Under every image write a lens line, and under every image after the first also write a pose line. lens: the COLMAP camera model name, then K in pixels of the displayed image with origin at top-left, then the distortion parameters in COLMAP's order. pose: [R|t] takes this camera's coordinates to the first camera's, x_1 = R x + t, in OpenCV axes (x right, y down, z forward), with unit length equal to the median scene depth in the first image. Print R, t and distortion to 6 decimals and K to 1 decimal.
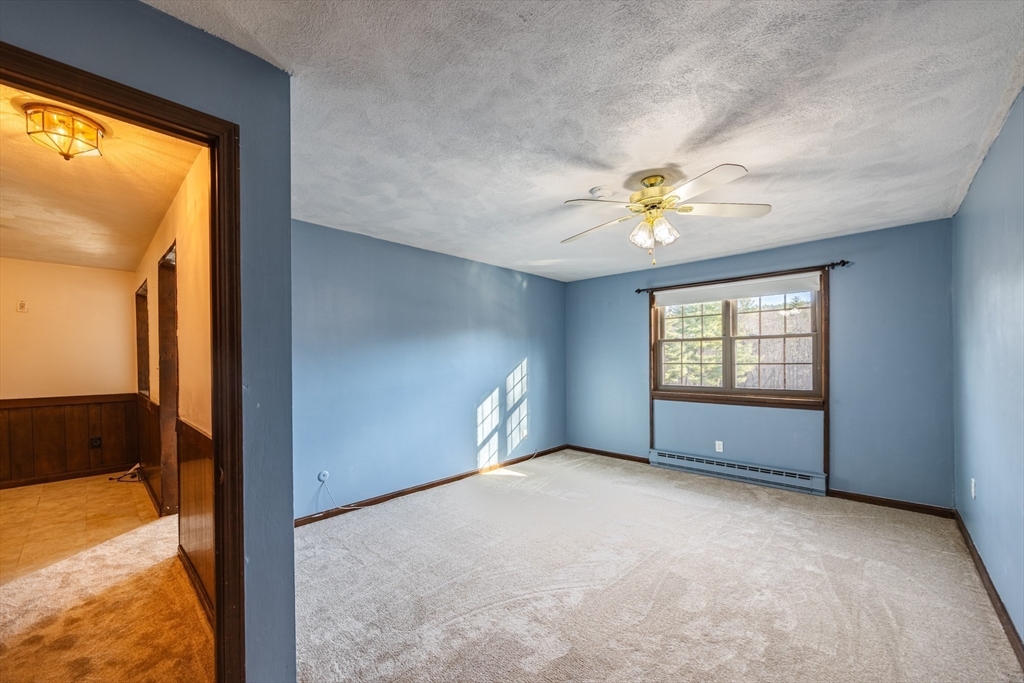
lens RADIAL K [[398.2, 0, 500.4], [0, 398.2, 359.3], [0, 0, 1]] dist [0.002322, 0.000343]
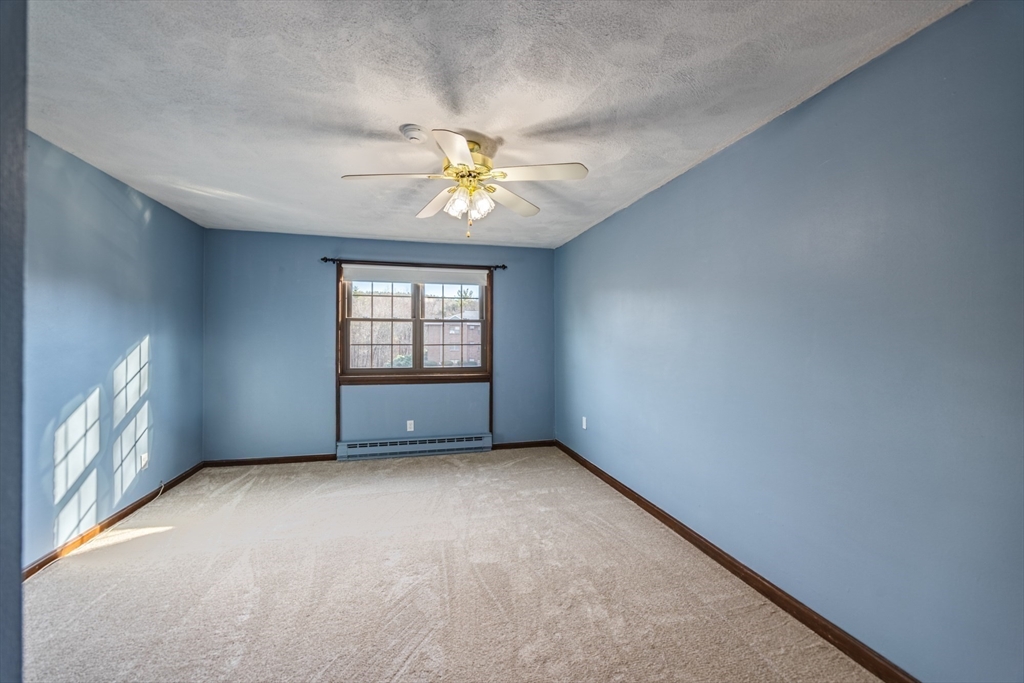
lens RADIAL K [[403.1, 0, 514.1], [0, 403.1, 335.9], [0, 0, 1]] dist [-0.003394, -0.000004]
pose [[0.529768, 0.017338, 0.847966, -0.183600], [-0.007912, 0.999849, -0.015501, 0.002392], [-0.848106, 0.001503, 0.529825, 0.220524]]
